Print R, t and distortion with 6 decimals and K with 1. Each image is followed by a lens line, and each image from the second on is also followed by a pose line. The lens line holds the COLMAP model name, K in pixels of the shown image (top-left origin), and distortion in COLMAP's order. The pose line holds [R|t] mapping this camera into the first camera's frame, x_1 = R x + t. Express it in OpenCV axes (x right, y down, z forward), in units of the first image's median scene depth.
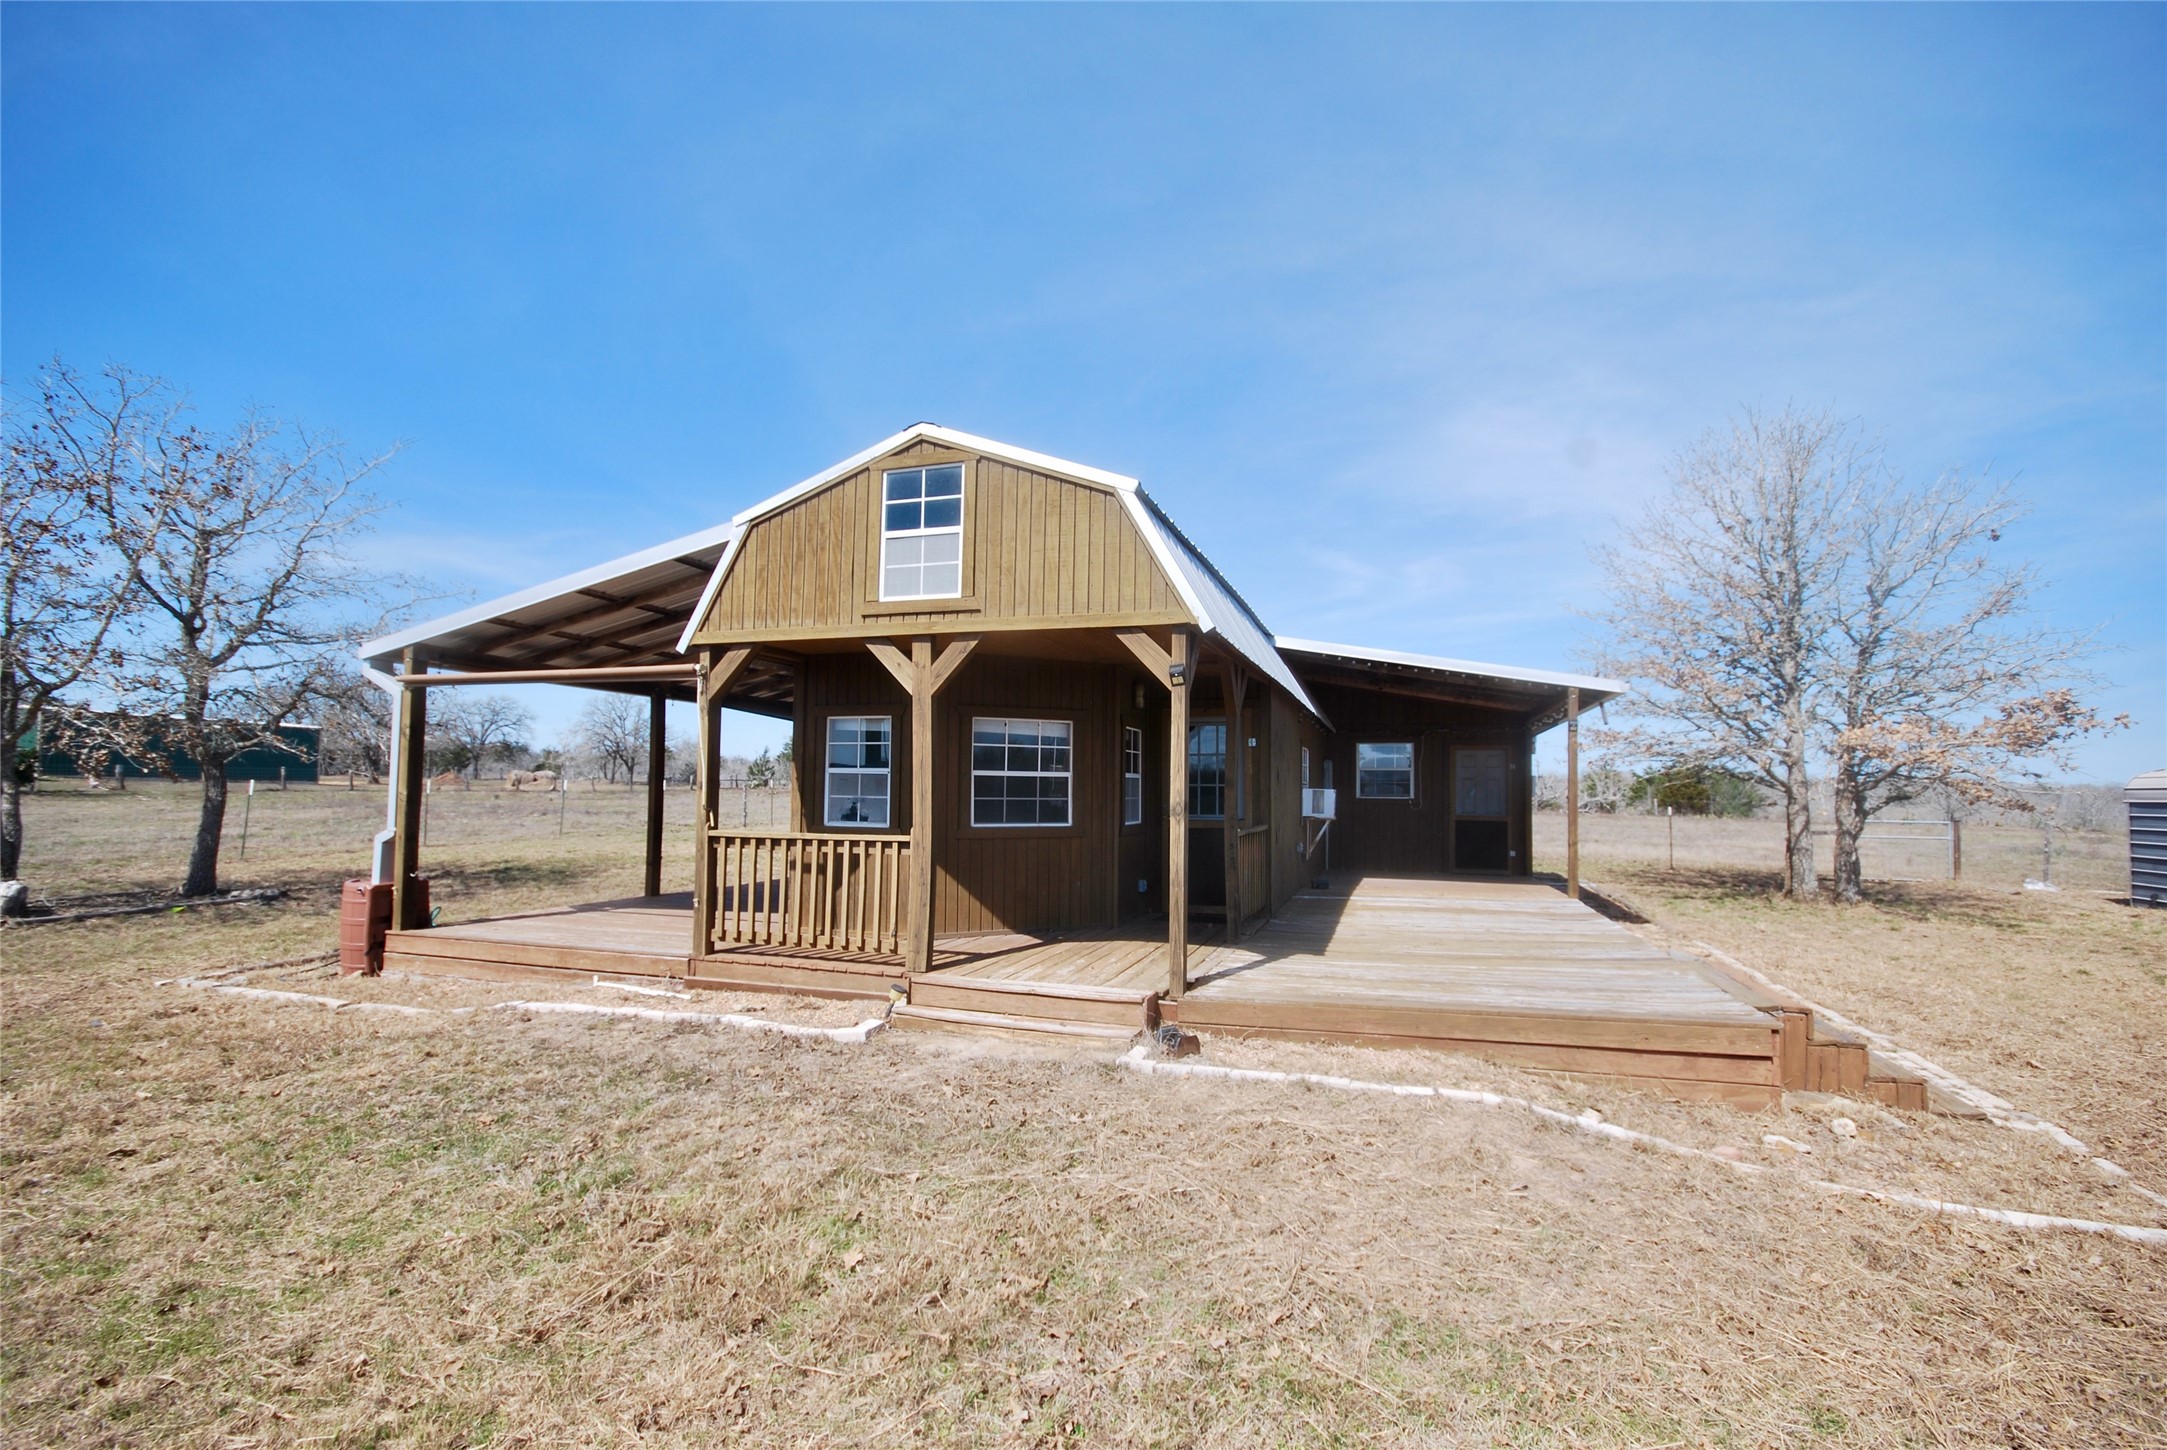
lens RADIAL K [[948.8, 0, 1091.4], [0, 948.8, 745.5], [0, 0, 1]] dist [0.015509, -0.016198]
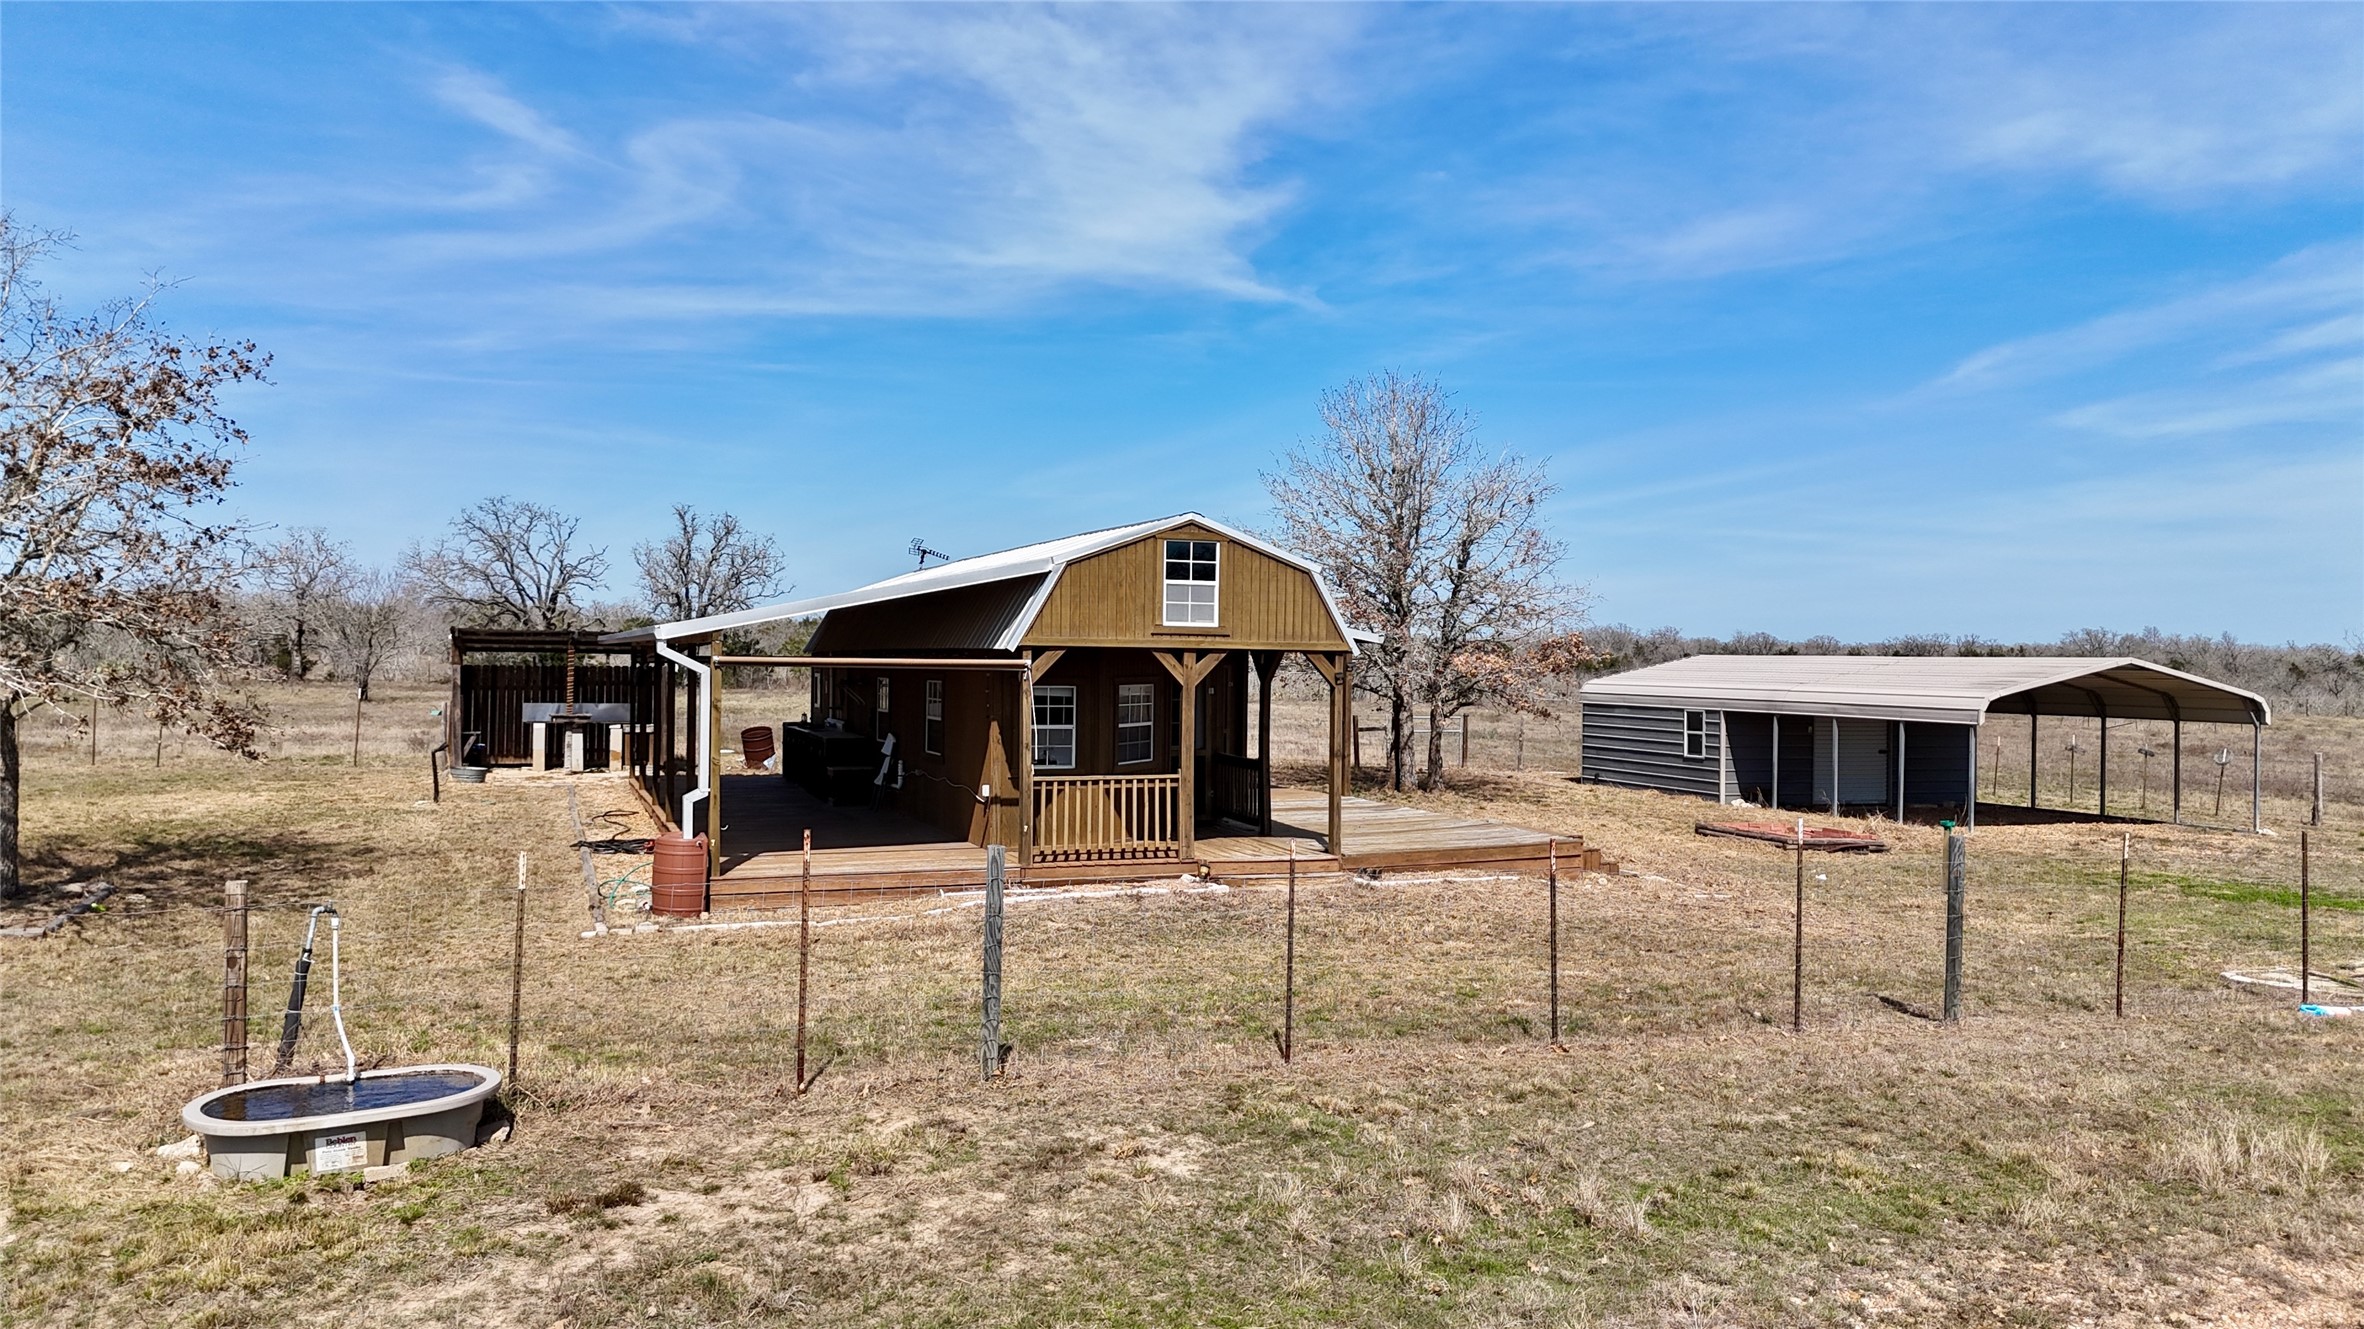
lens RADIAL K [[1732.6, 0, 1198.9], [0, 1732.6, 650.7], [0, 0, 1]] dist [0.360485, -0.002952]
pose [[0.772642, -0.001855, 0.634839, -1.897786], [-0.035108, 0.998341, 0.045646, -0.232394], [-0.633870, -0.057556, 0.771295, -1.170785]]
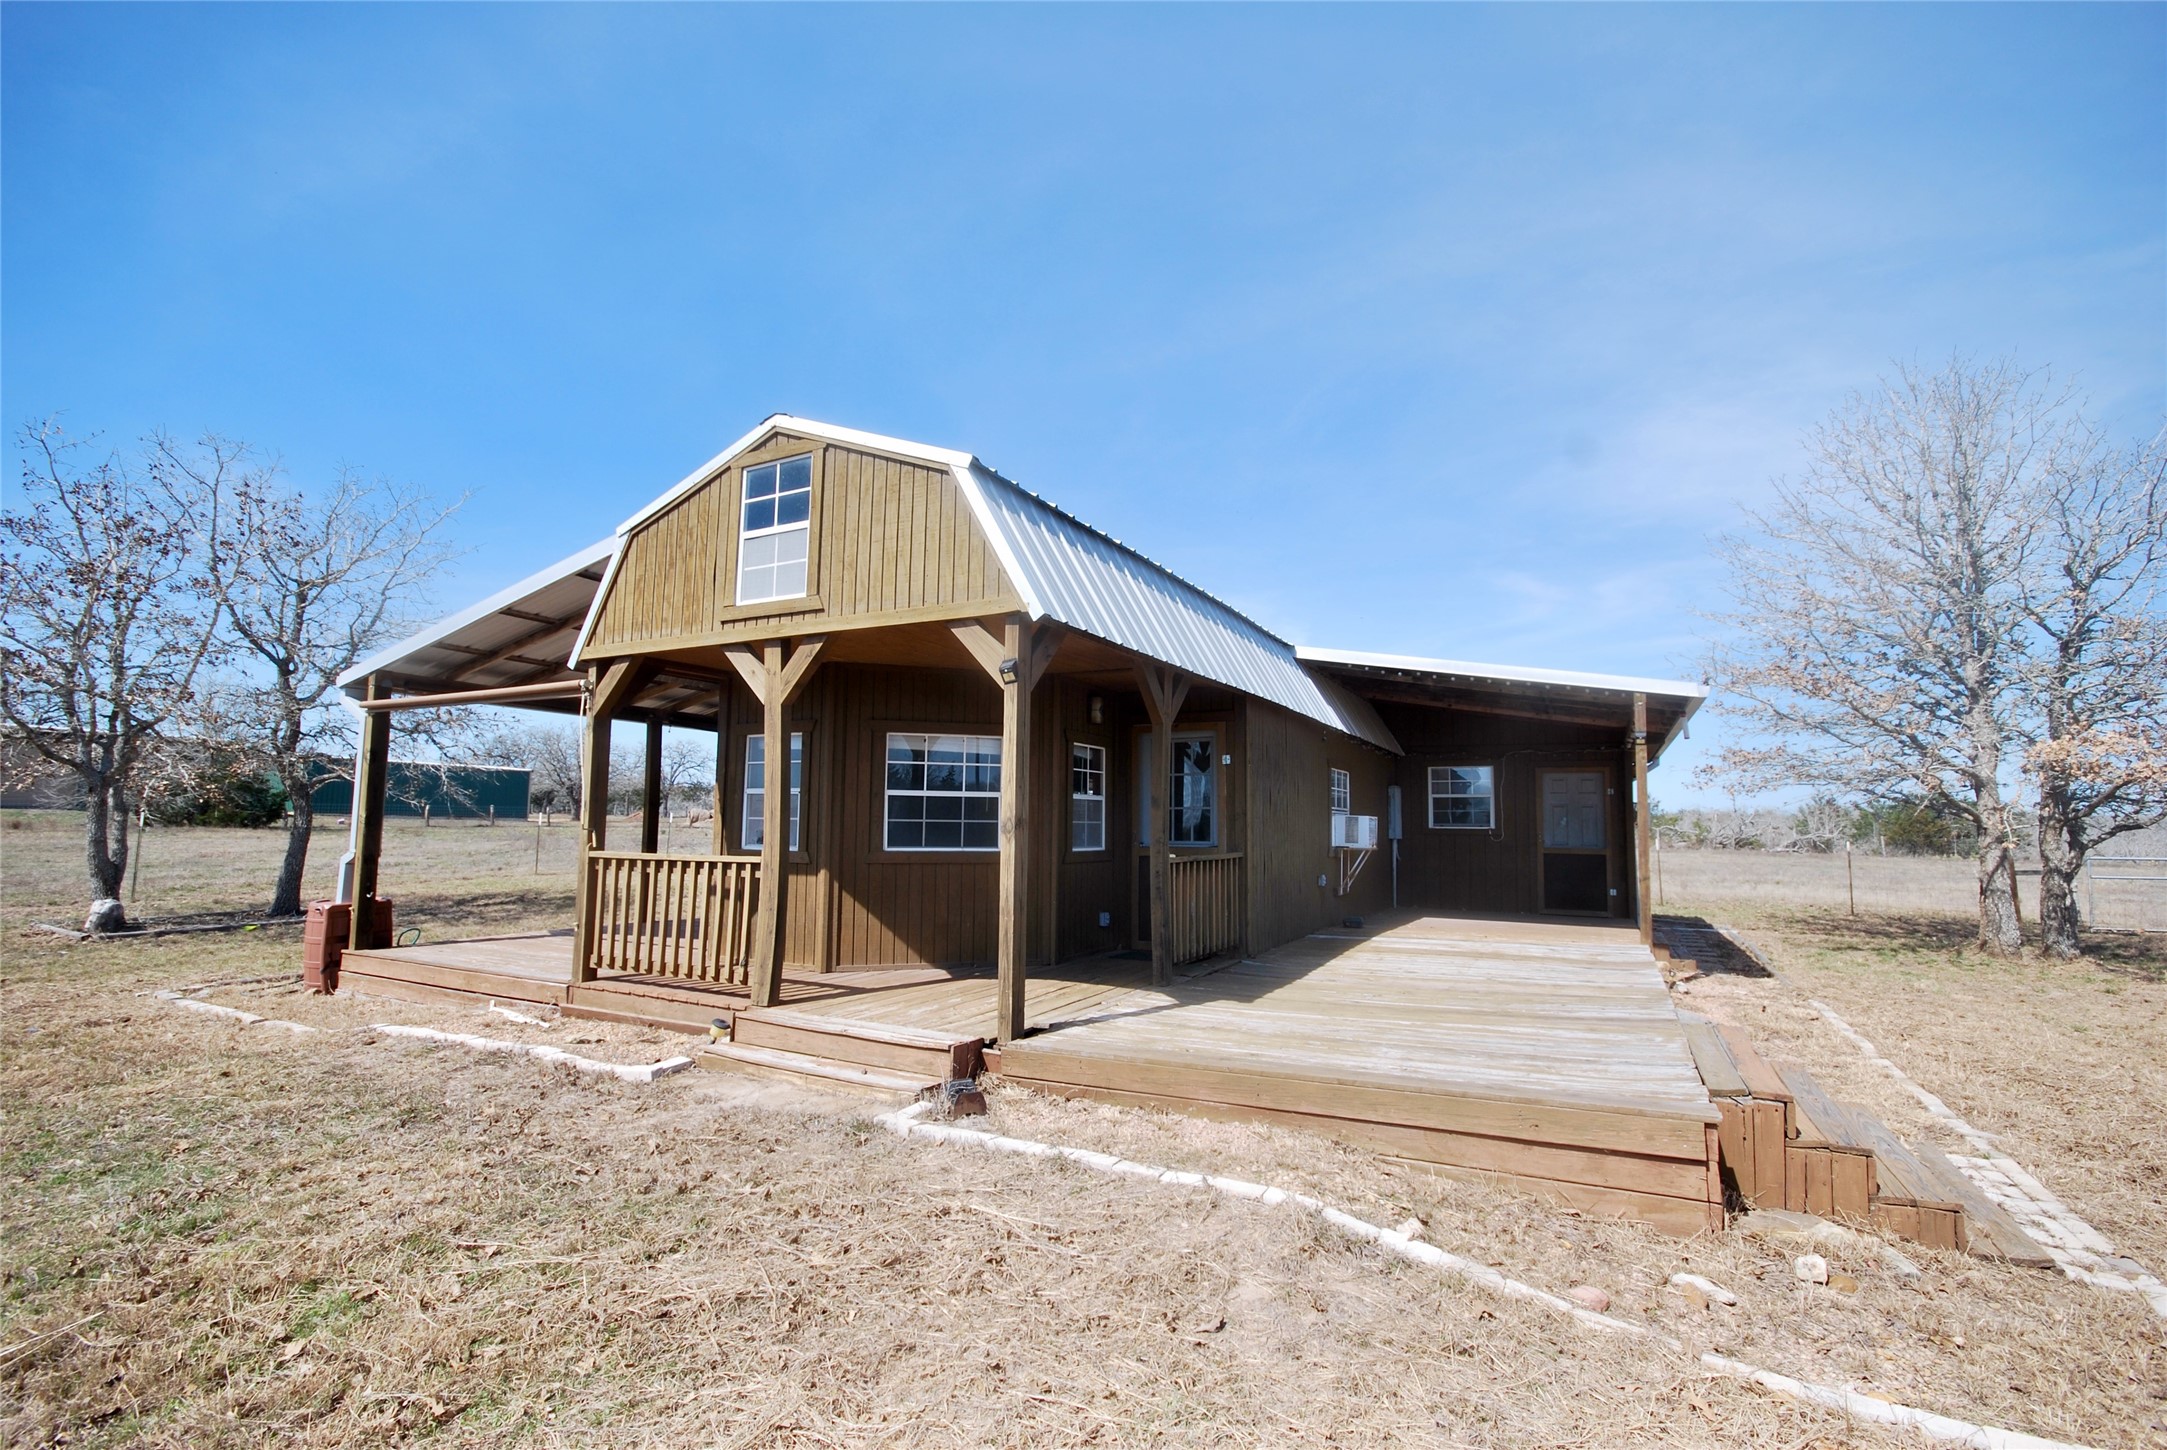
lens RADIAL K [[948.8, 0, 1091.4], [0, 948.8, 745.5], [0, 0, 1]] dist [0.015509, -0.016198]
pose [[0.985266, -0.014535, -0.170408, 0.269823], [0.007694, 0.999140, -0.040732, 0.025926], [0.170853, 0.038821, 0.984531, 0.136968]]
